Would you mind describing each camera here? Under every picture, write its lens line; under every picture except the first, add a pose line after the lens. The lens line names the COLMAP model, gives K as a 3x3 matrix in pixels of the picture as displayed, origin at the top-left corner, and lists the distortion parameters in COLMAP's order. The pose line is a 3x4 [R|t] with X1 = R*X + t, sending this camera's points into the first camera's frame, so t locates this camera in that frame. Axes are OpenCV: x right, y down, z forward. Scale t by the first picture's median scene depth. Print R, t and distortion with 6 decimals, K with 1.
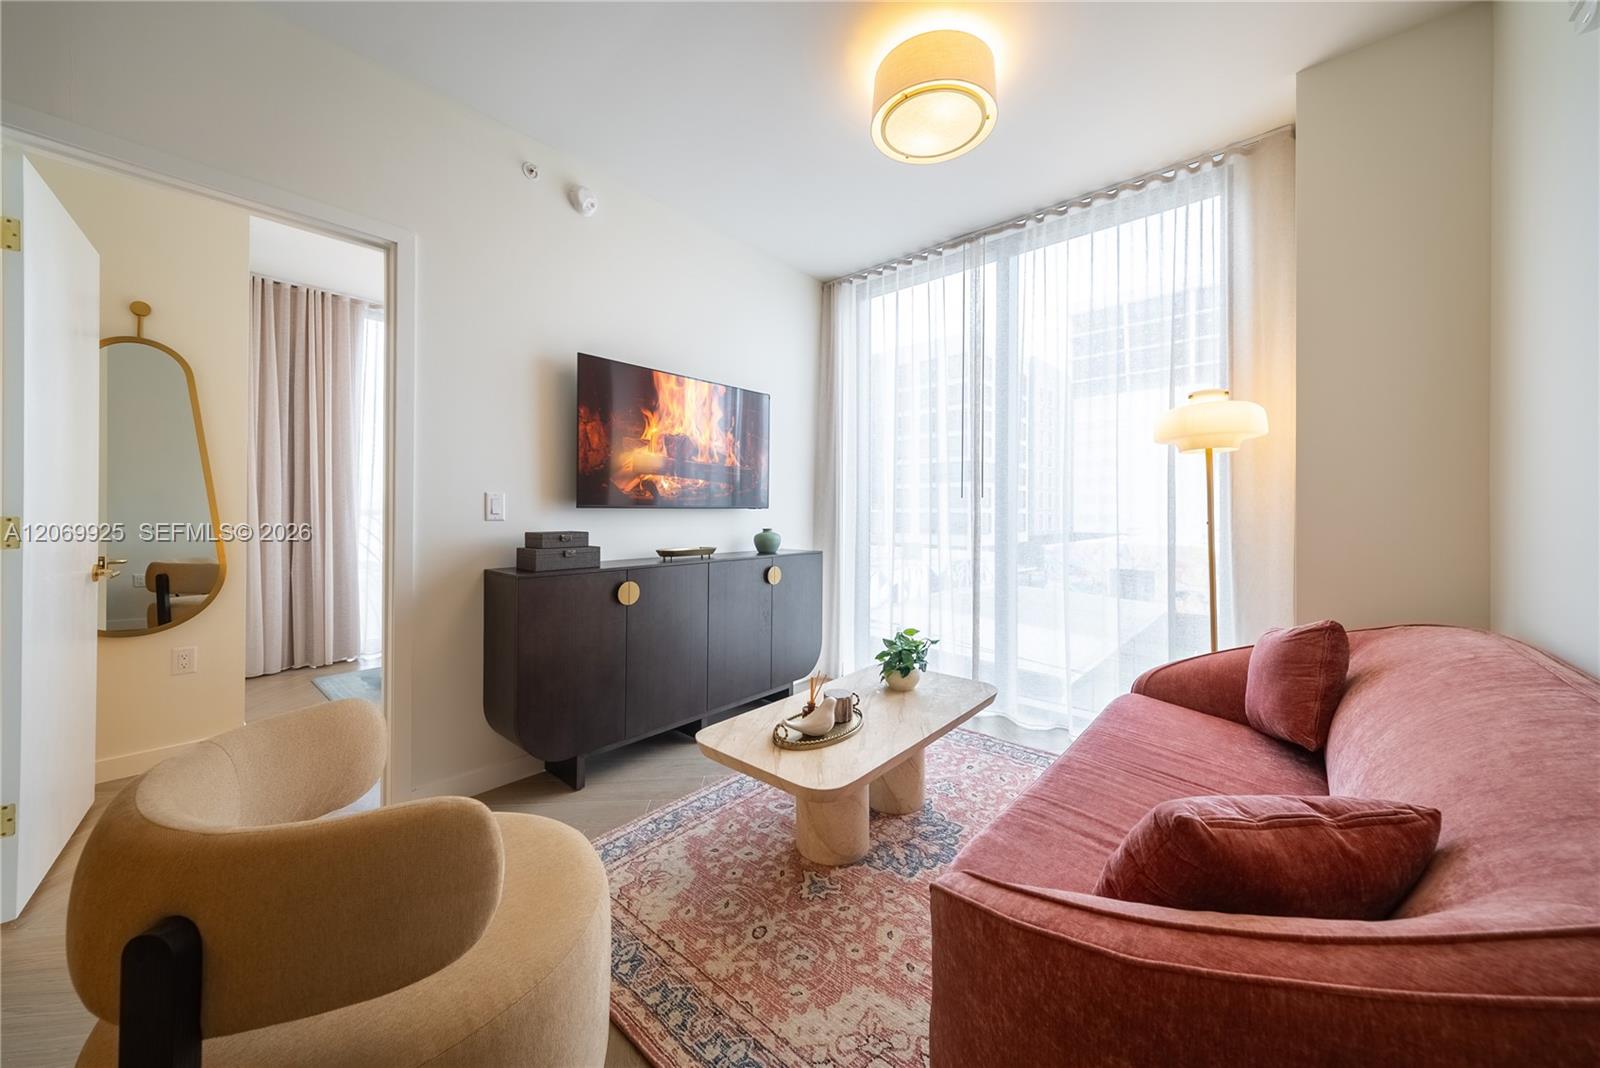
lens RADIAL K [[606.3, 0, 785.2], [0, 606.3, 515.6], [0, 0, 1]] dist [-0.000502, -0.000024]
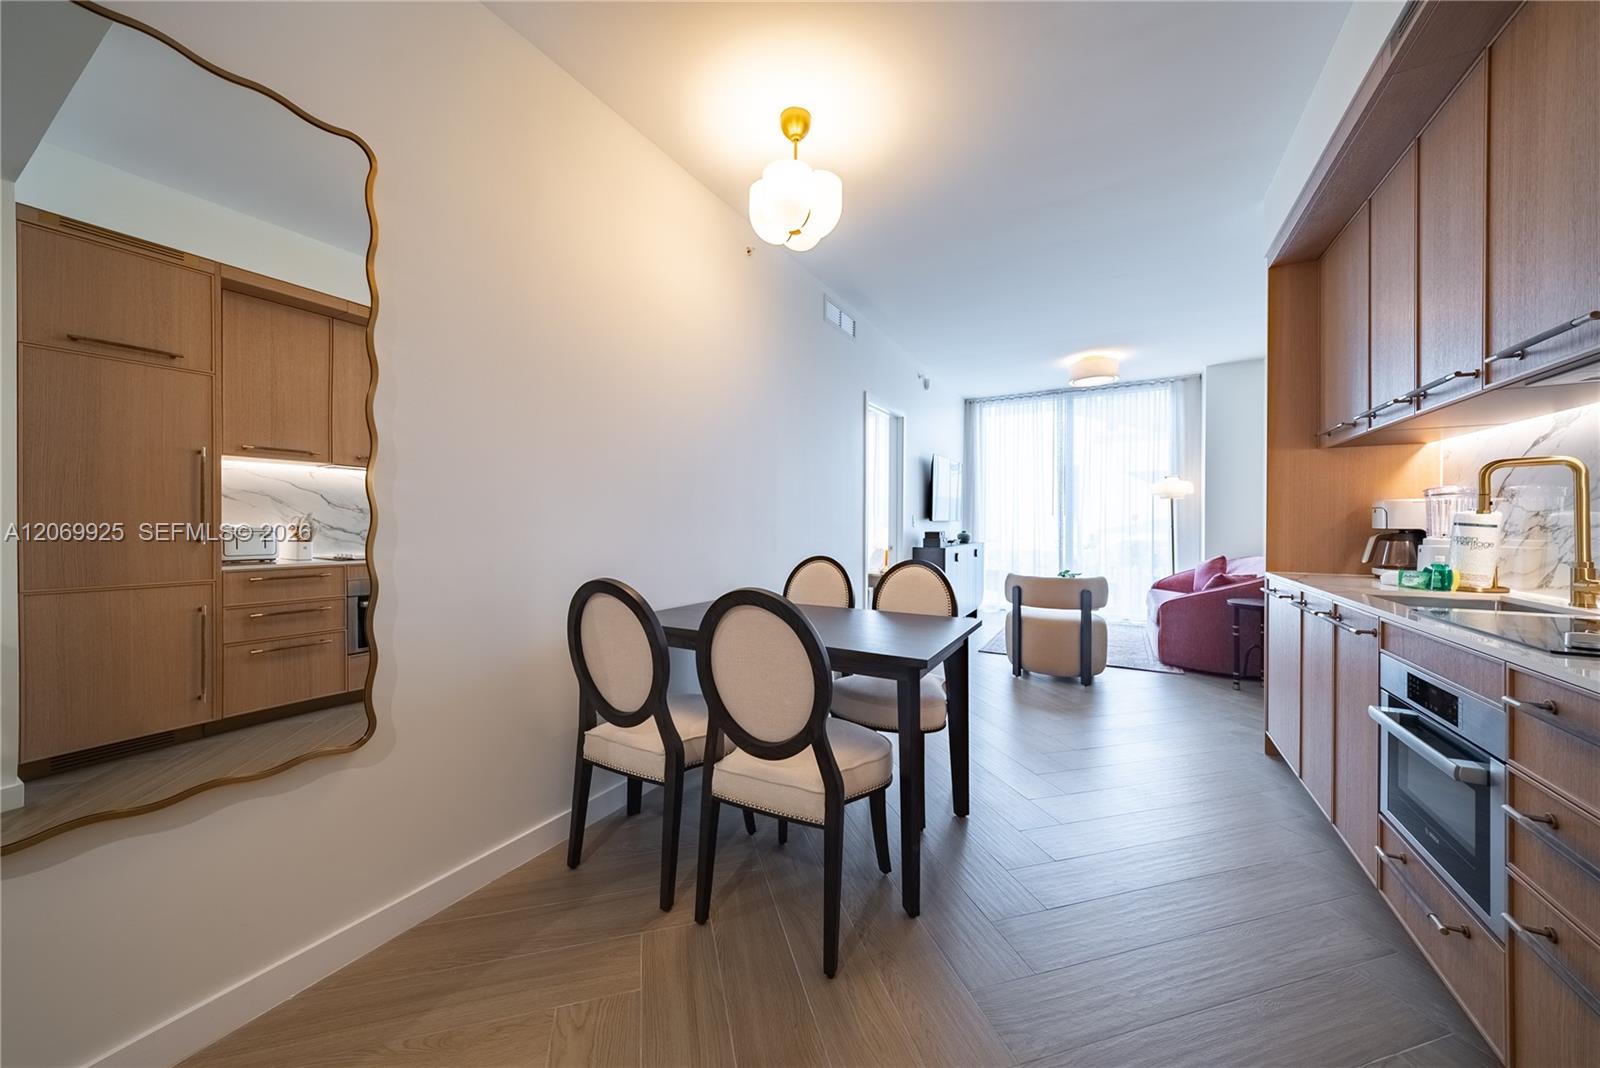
lens RADIAL K [[554.8, 0, 800.0], [0, 554.8, 534.0], [0, 0, 1]] dist [0.000177, 0.000001]
pose [[0.985087, -0.001782, 0.172049, -1.173211], [-0.003540, 0.999525, 0.030621, -0.024396], [-0.172022, -0.030774, 0.984612, -0.990363]]
